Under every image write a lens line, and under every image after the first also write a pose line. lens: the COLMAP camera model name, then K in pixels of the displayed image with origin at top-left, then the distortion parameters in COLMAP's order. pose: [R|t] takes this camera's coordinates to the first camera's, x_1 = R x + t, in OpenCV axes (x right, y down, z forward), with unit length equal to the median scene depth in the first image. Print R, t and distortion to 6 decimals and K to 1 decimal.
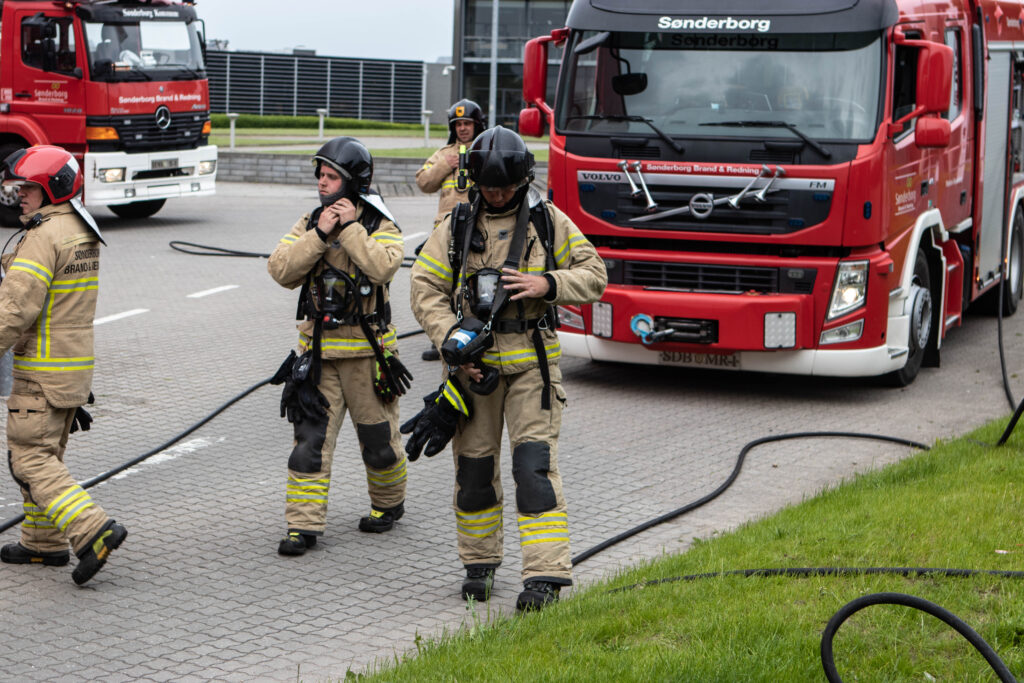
lens RADIAL K [[2069.3, 0, 516.1], [0, 2069.3, 334.6], [0, 0, 1]] dist [-0.037440, 0.000000]
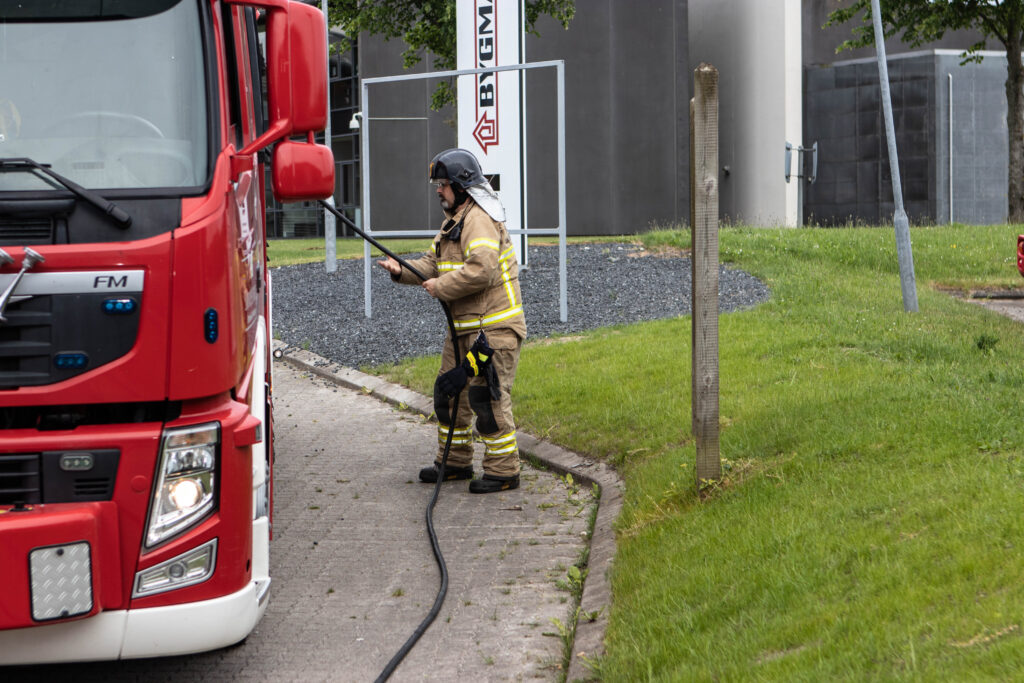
lens RADIAL K [[2327.5, 0, 515.0], [0, 2327.5, 337.6], [0, 0, 1]] dist [0.019586, 0.000000]
pose [[0.886319, -0.070008, 0.457753, -0.025051], [0.093315, 0.995229, -0.028472, -0.032923], [-0.453576, 0.067951, 0.888623, 0.444568]]
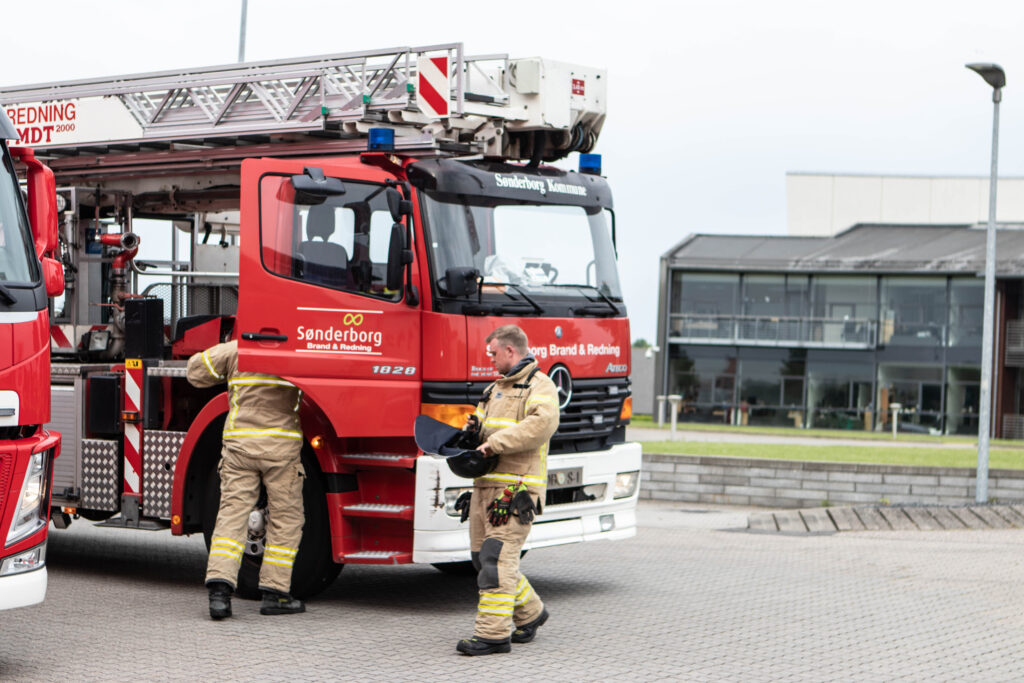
lens RADIAL K [[2069.3, 0, 509.9], [0, 2069.3, 331.9], [0, 0, 1]] dist [-0.037440, 0.000000]
pose [[0.997981, 0.010340, -0.062670, -0.432629], [-0.019031, 0.990009, -0.139715, -0.134493], [0.060599, 0.140626, 0.988207, 1.409283]]
